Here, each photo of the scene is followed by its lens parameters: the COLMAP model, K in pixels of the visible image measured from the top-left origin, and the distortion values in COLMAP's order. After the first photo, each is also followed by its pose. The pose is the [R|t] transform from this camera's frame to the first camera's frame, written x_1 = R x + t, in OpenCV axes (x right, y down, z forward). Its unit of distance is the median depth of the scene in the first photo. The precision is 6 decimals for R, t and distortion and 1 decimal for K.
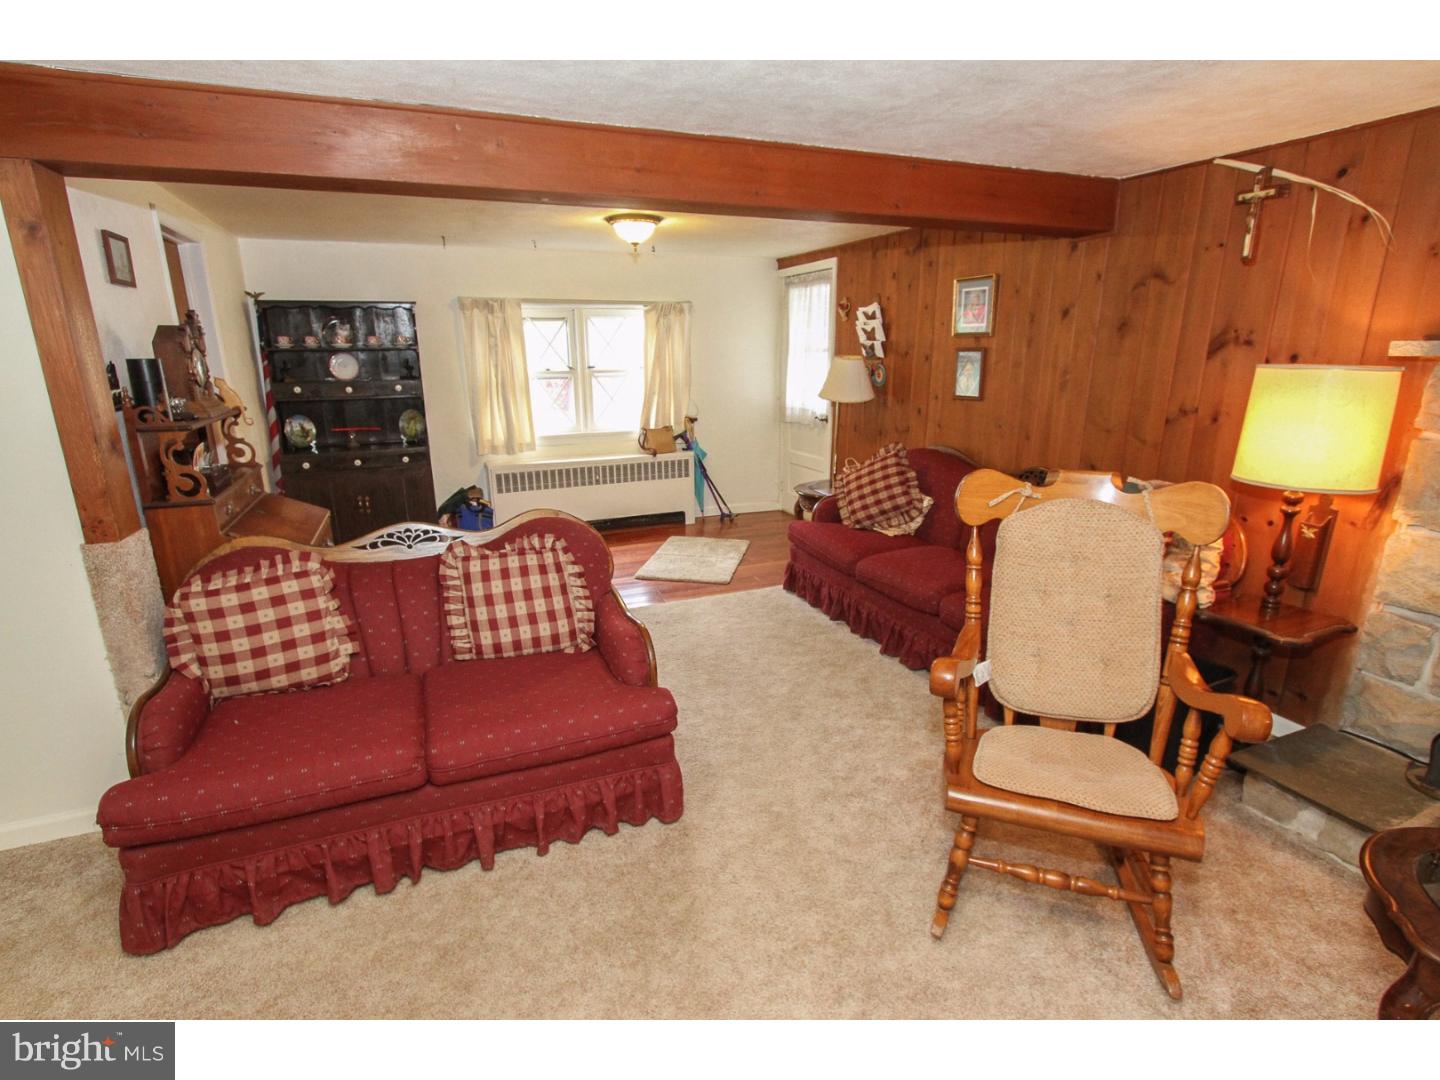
lens RADIAL K [[716.9, 0, 721.5], [0, 716.9, 547.6], [0, 0, 1]] dist [-0.014691, -0.000652]
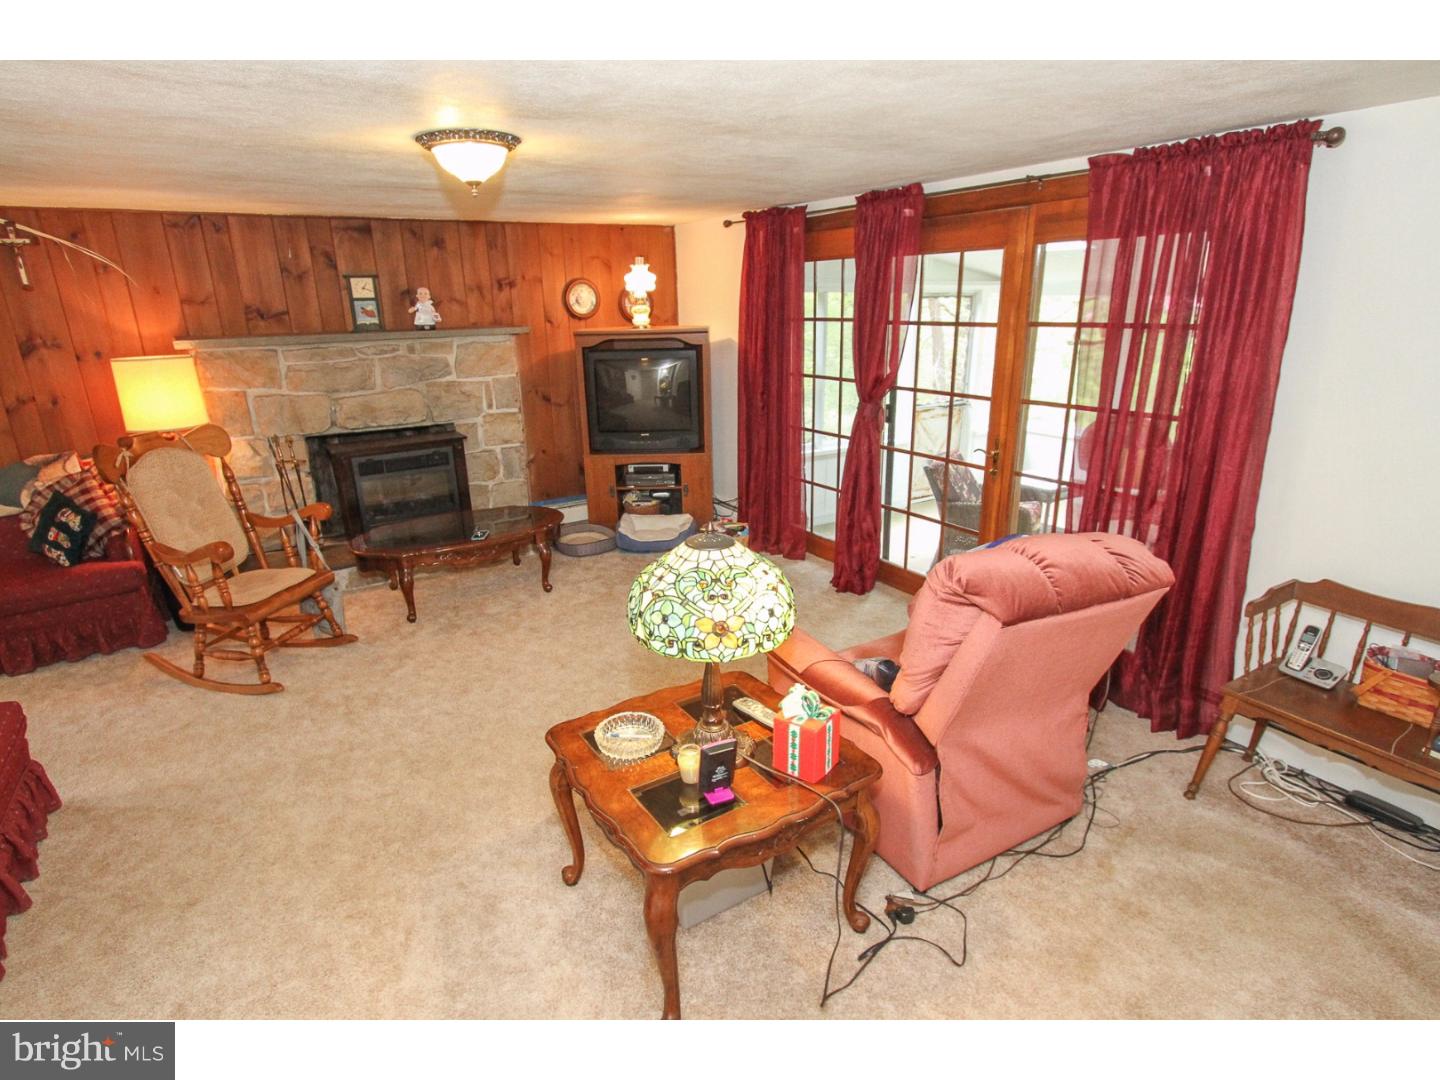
lens RADIAL K [[768.7, 0, 731.7], [0, 768.7, 542.1], [0, 0, 1]] dist [-0.019896, 0.008536]
pose [[-0.162420, -0.310966, 0.936440, -0.997848], [0.271791, 0.898229, 0.345418, -0.095950], [-0.948551, 0.310619, -0.061373, -0.055314]]
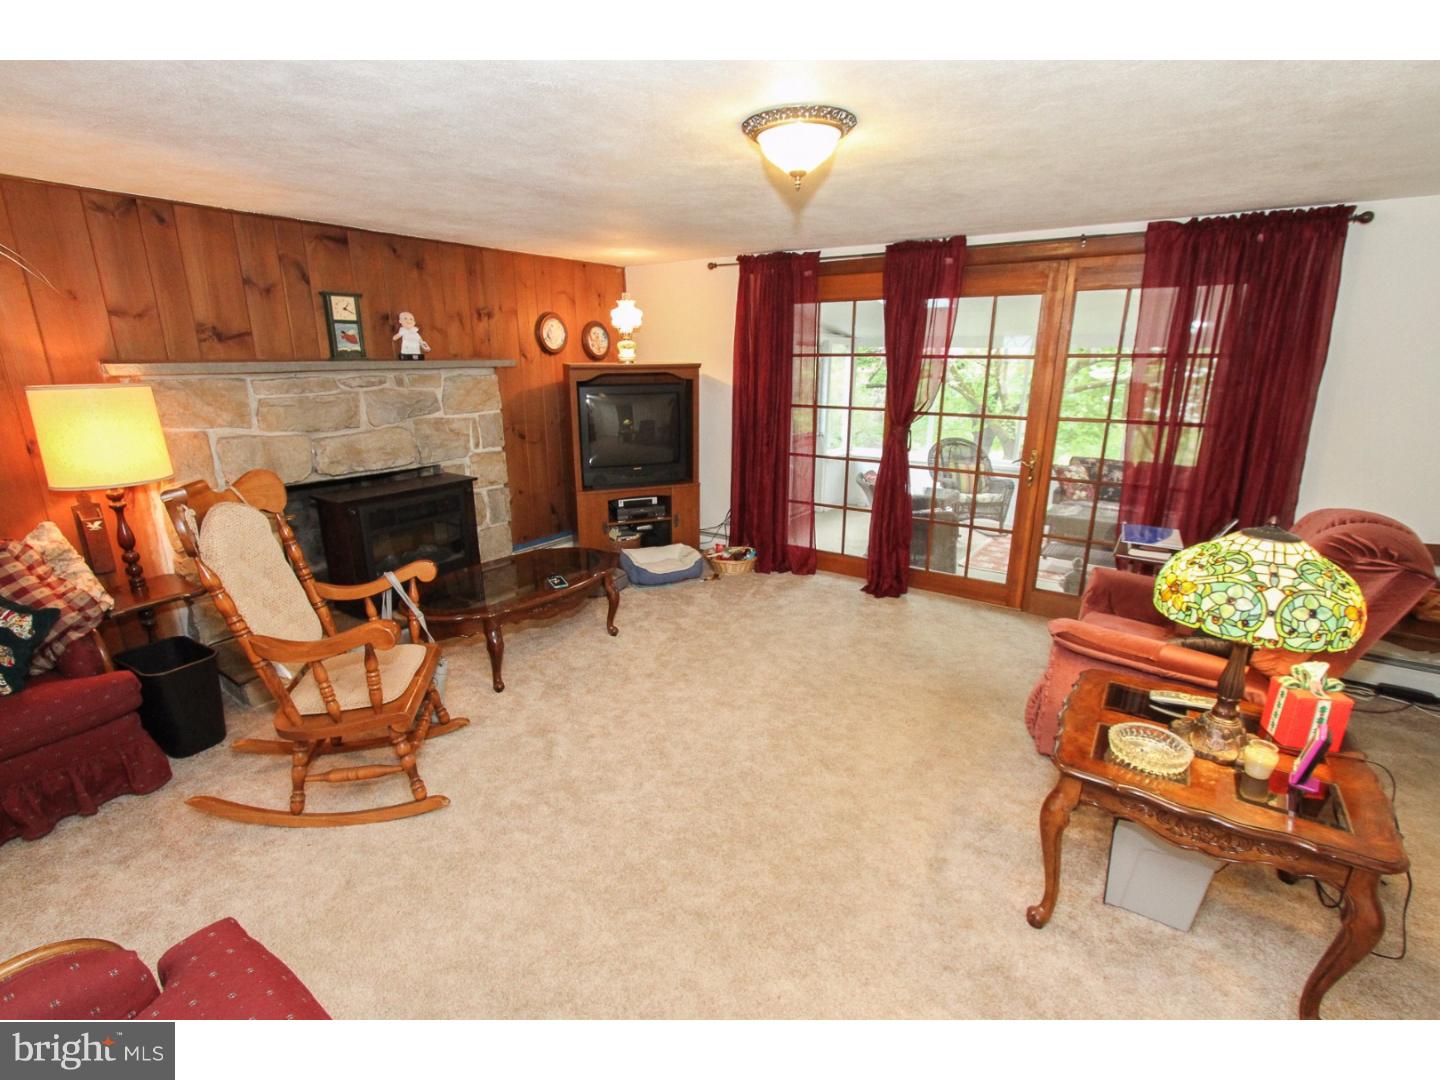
lens RADIAL K [[659.4, 0, 723.7], [0, 659.4, 541.5], [0, 0, 1]] dist [-0.019604, 0.001896]
pose [[-0.538841, -0.241739, 0.806978, -0.568750], [0.211081, 0.888638, 0.407145, -0.201390], [-0.815534, 0.389724, -0.427808, 0.568009]]
